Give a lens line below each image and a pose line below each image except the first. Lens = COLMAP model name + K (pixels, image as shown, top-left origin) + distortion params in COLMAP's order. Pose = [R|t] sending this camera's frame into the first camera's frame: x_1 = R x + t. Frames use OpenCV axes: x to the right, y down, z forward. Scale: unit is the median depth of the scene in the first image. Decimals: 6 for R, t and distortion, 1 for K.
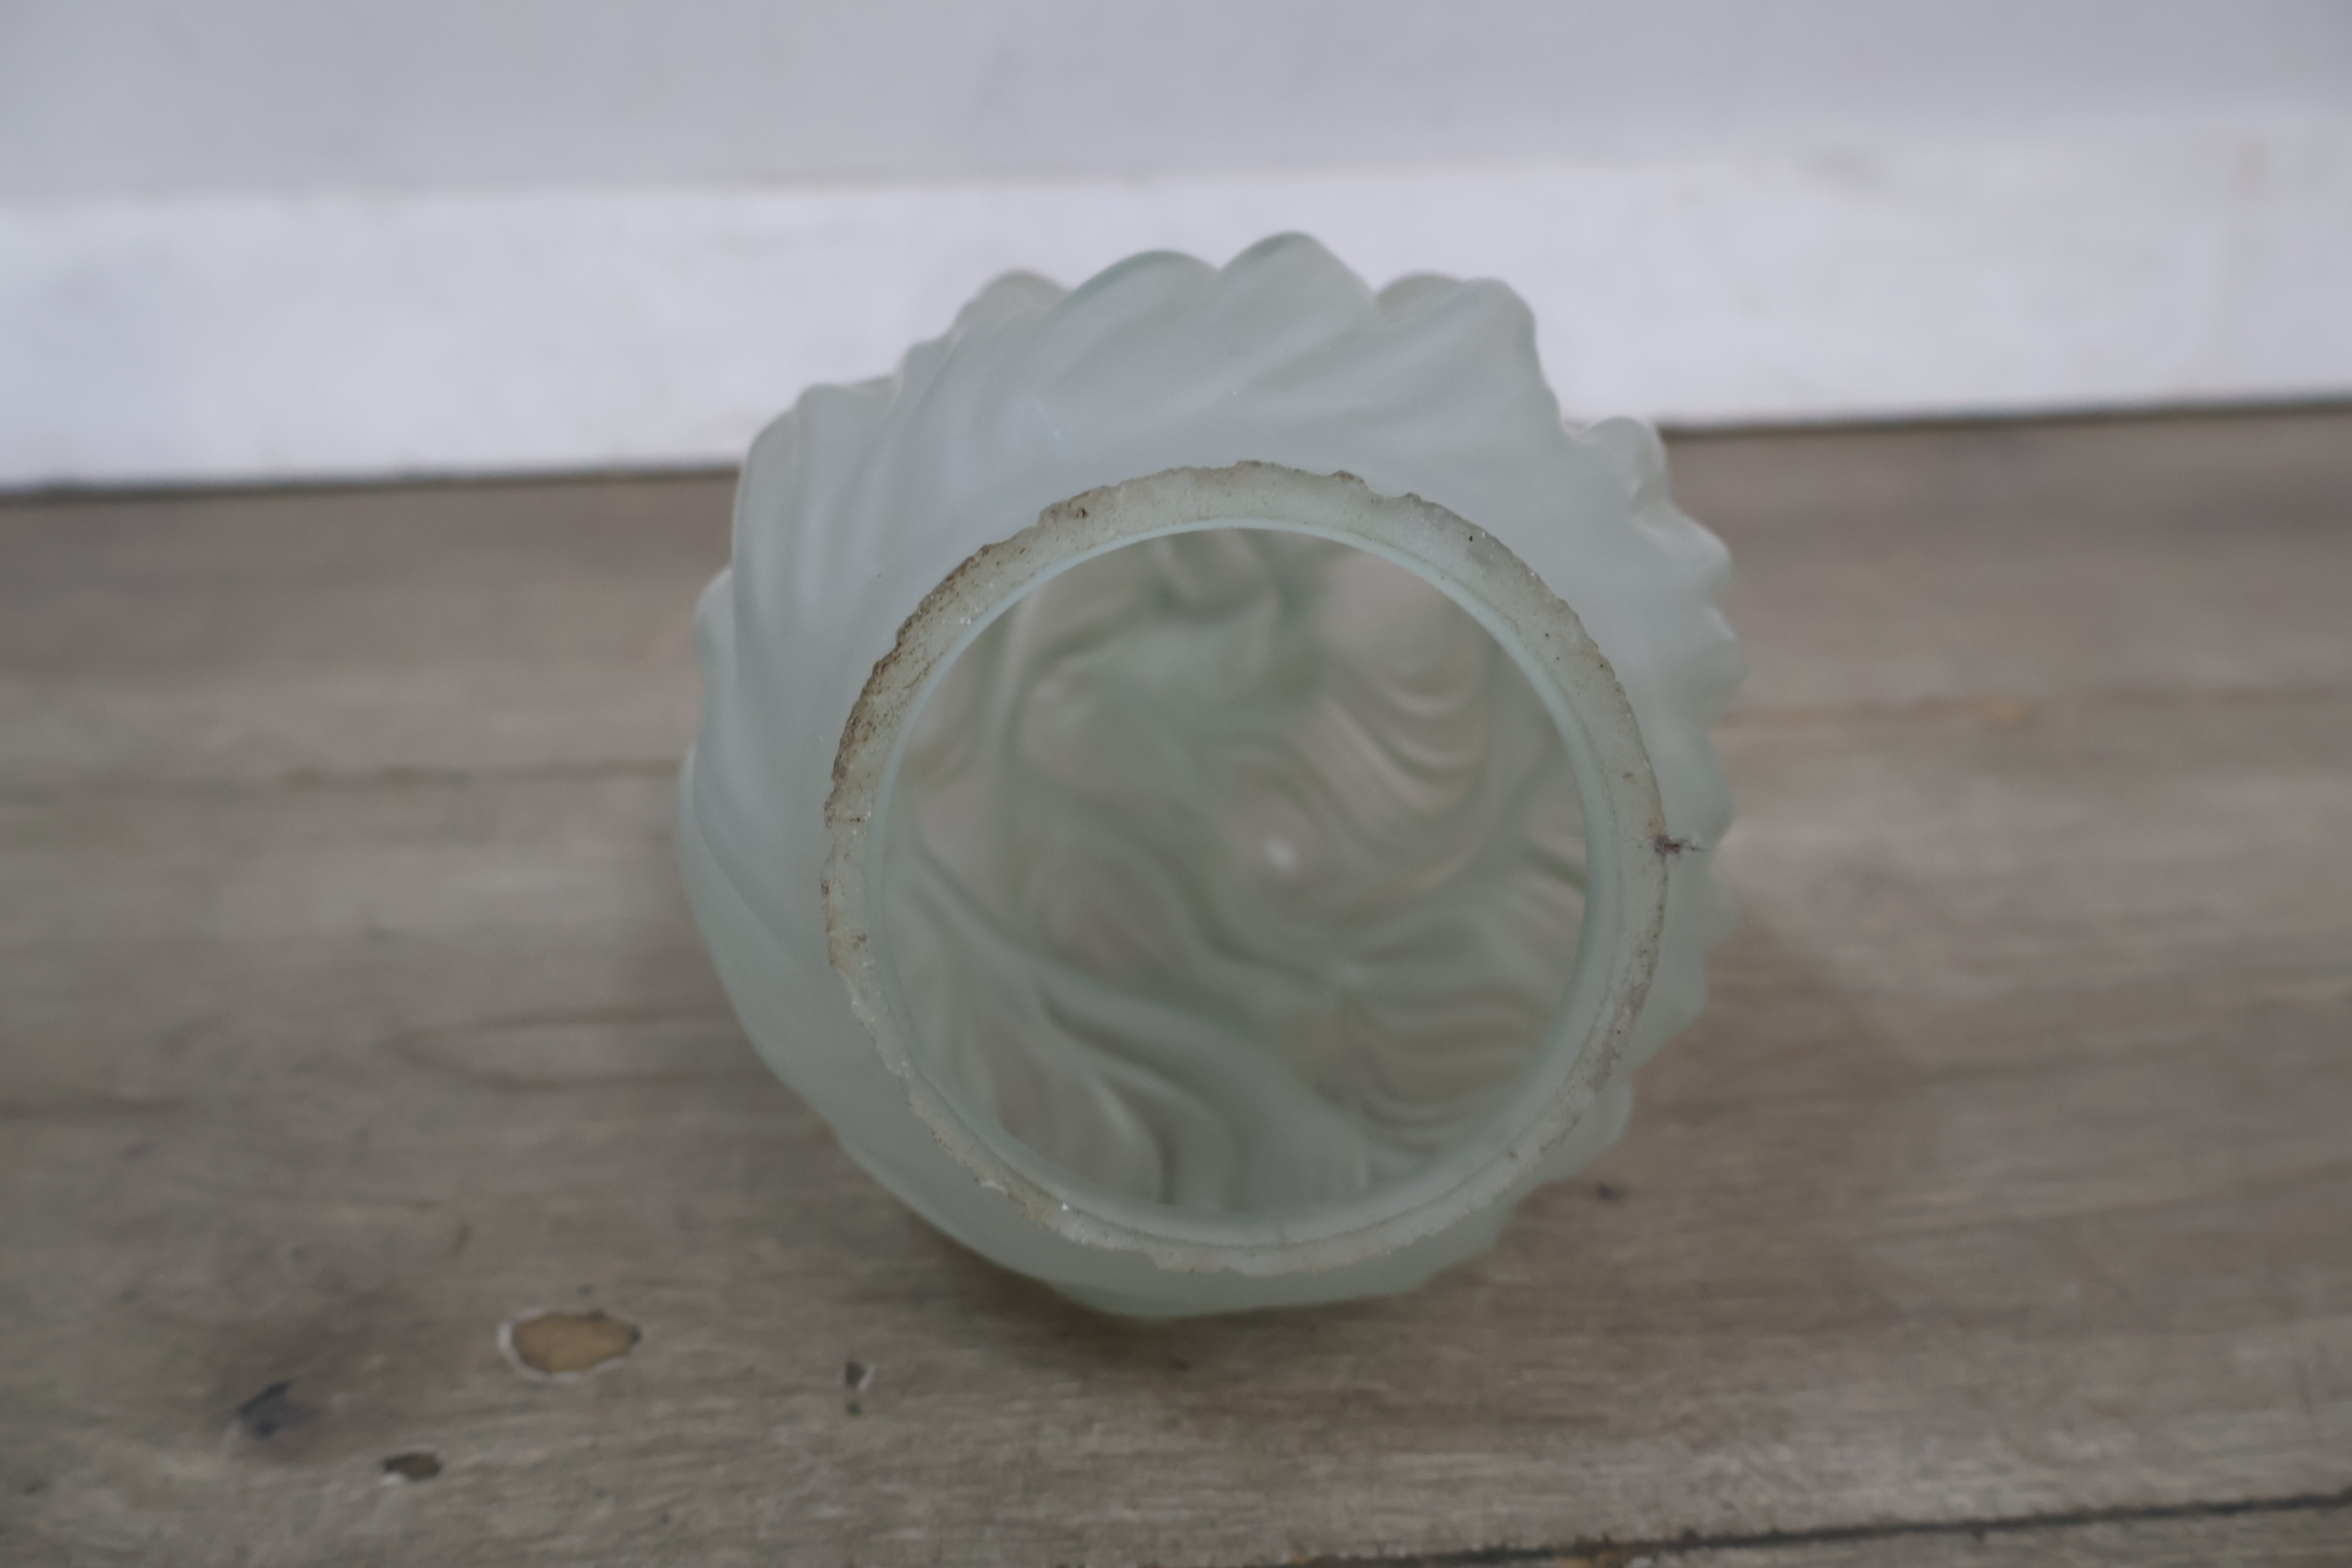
lens RADIAL K [[2062.5, 0, 1167.8], [0, 2062.5, 785.7], [0, 0, 1]] dist [0.016076, -0.003099]
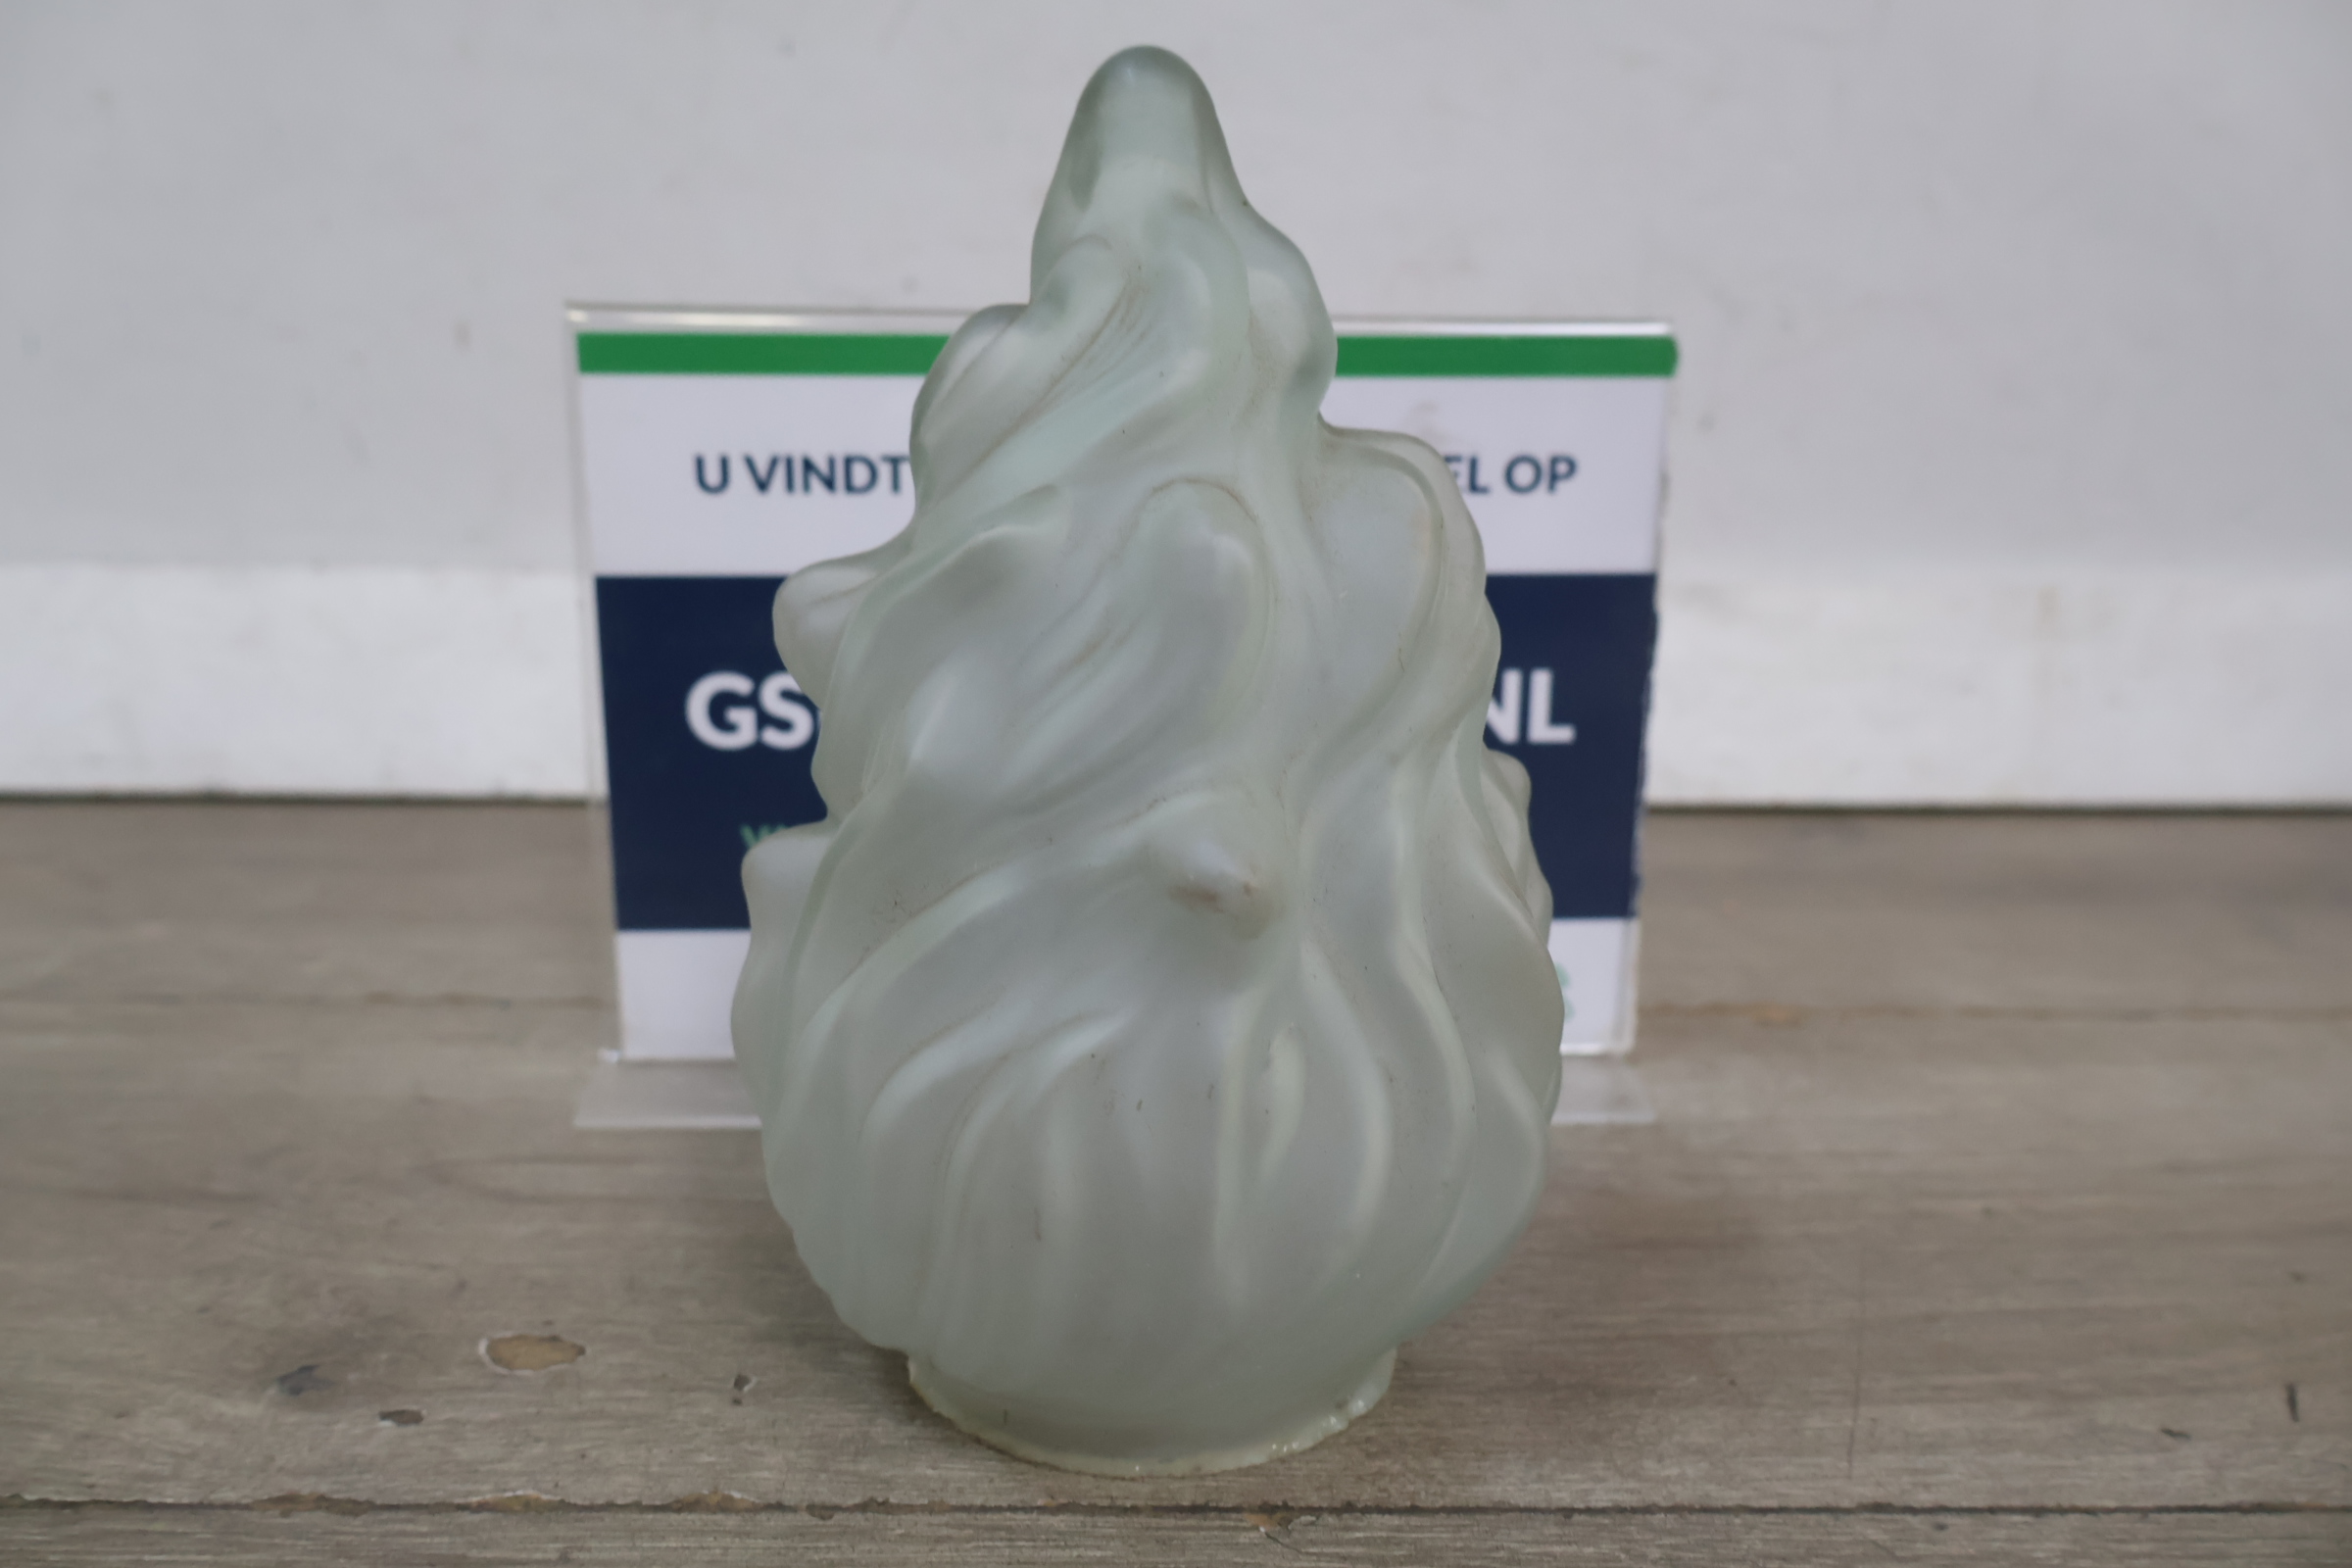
lens RADIAL K [[2062.5, 0, 1164.6], [0, 2062.5, 772.0], [0, 0, 1]] dist [0.016076, -0.003099]
pose [[0.998277, 0.041637, -0.041343, 0.155527], [-0.049825, 0.973659, -0.222500, 0.188689], [0.030990, 0.224177, 0.974056, -0.357694]]
